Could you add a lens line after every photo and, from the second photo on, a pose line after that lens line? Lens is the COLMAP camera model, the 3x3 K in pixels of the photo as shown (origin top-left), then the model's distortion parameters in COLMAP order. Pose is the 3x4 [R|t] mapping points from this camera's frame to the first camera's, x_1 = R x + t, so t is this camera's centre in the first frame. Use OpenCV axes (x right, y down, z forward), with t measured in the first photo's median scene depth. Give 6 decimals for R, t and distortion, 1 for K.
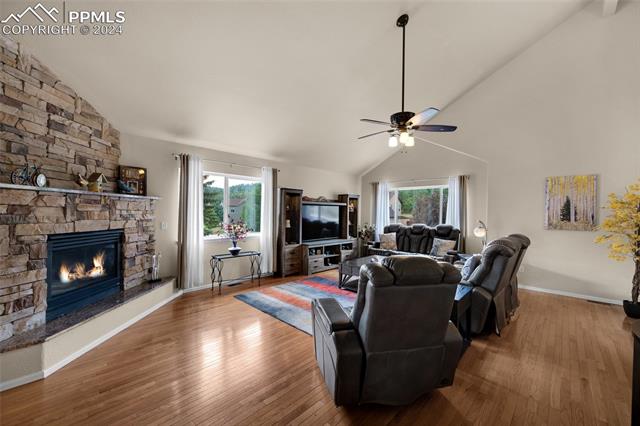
lens RADIAL K [[253.1, 0, 320.0], [0, 253.1, 213.0], [0, 0, 1]] dist [0.000857, -0.000184]
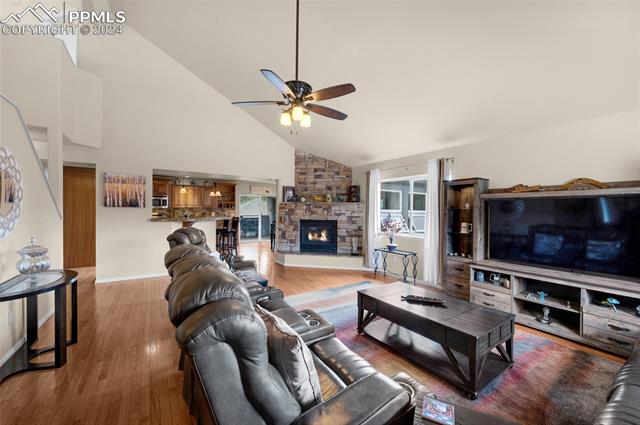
lens RADIAL K [[253.1, 0, 320.0], [0, 253.1, 212.5], [0, 0, 1]] dist [0.000857, -0.000184]
pose [[-0.207469, -0.009019, -0.978200, 0.998069], [-0.016407, 0.999849, -0.005738, 0.014323], [0.978104, 0.014859, -0.207585, 1.129119]]
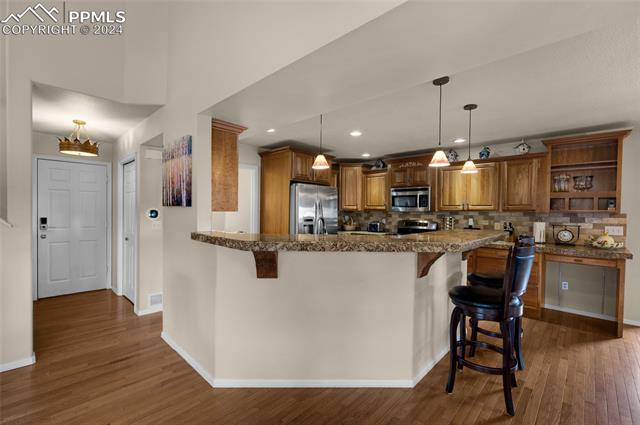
lens RADIAL K [[282.1, 0, 320.0], [0, 282.1, 212.5], [0, 0, 1]] dist [-0.000178, -0.000019]
pose [[-0.999442, -0.030107, -0.014462, -0.402065], [-0.030229, 0.999508, 0.008352, -0.005042], [0.014203, 0.008784, -0.999861, 0.618294]]
